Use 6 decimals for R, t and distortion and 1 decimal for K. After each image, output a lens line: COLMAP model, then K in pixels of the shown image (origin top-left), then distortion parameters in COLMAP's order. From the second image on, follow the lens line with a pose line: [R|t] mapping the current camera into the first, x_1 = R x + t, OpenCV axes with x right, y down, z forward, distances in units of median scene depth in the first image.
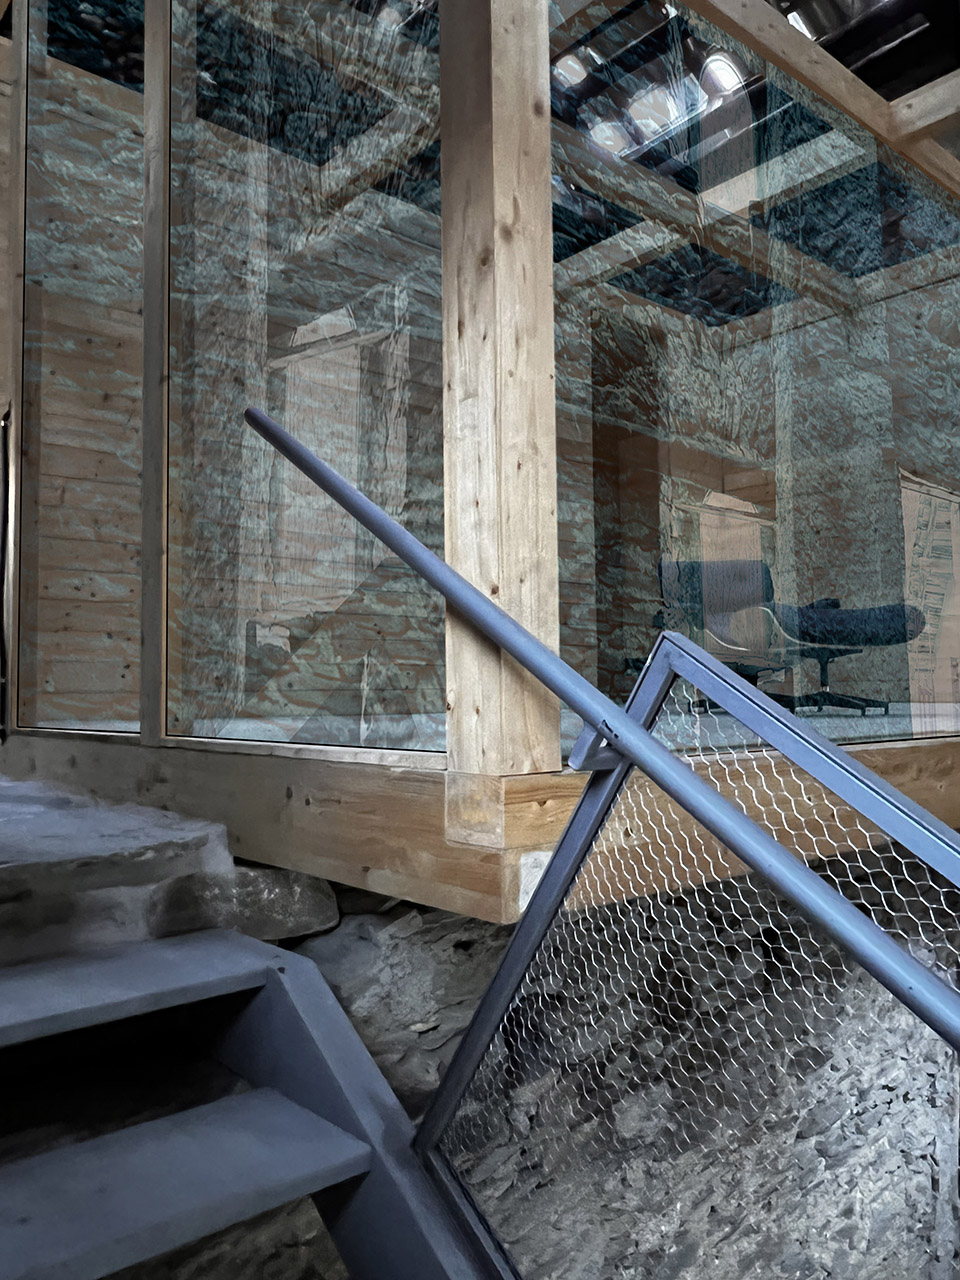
lens RADIAL K [[957.5, 0, 466.1], [0, 957.5, 642.0], [0, 0, 1]] dist [-0.014584, 0.009323]
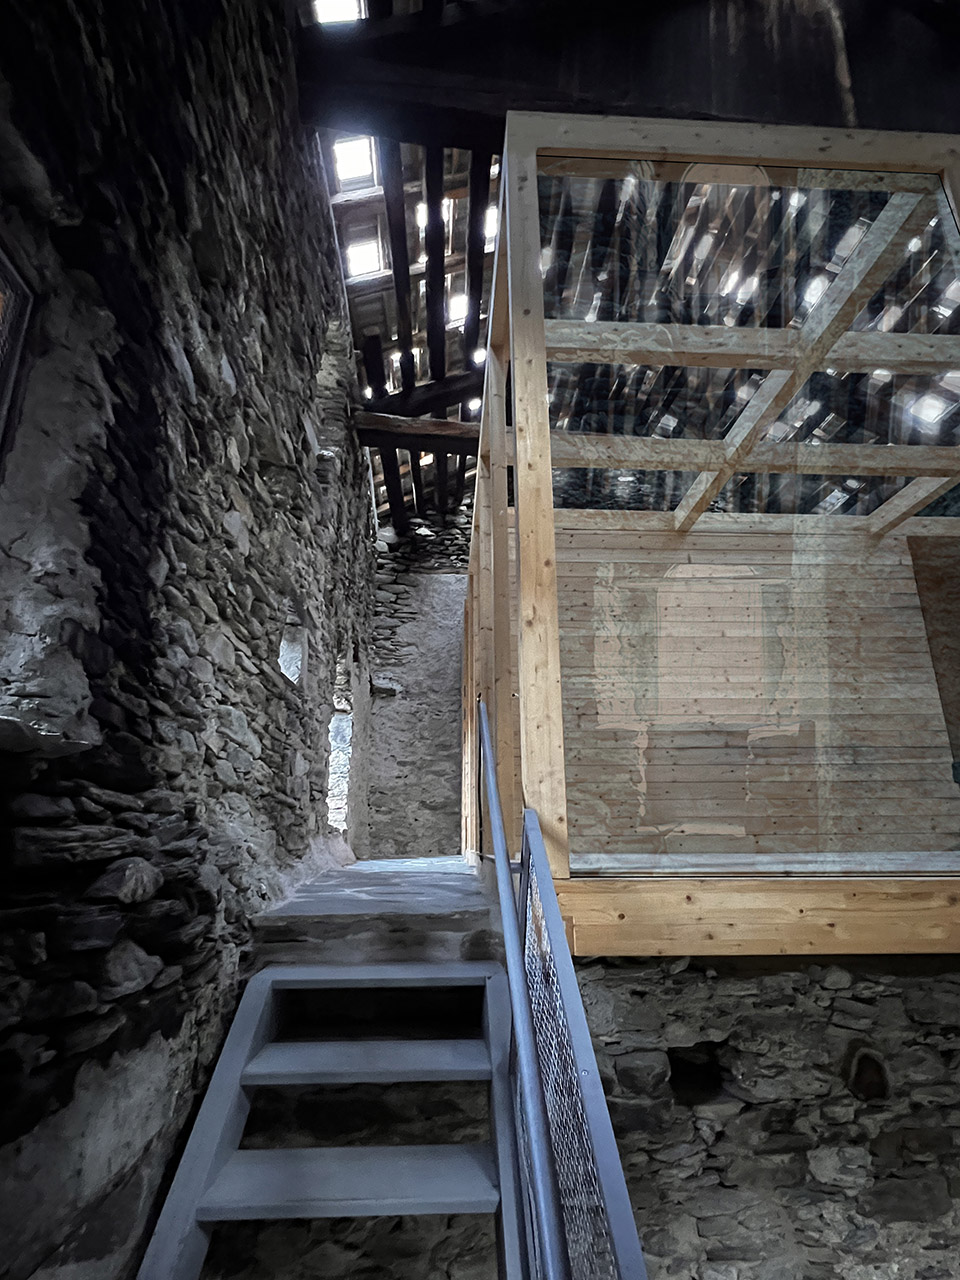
lens RADIAL K [[663.6, 0, 480.1], [0, 663.6, 636.3], [0, 0, 1]] dist [-0.015864, 0.002566]
pose [[0.773548, -0.184141, -0.606396, 0.378283], [0.031901, 0.966957, -0.252936, -0.003638], [0.632935, 0.176314, 0.753862, -0.102502]]
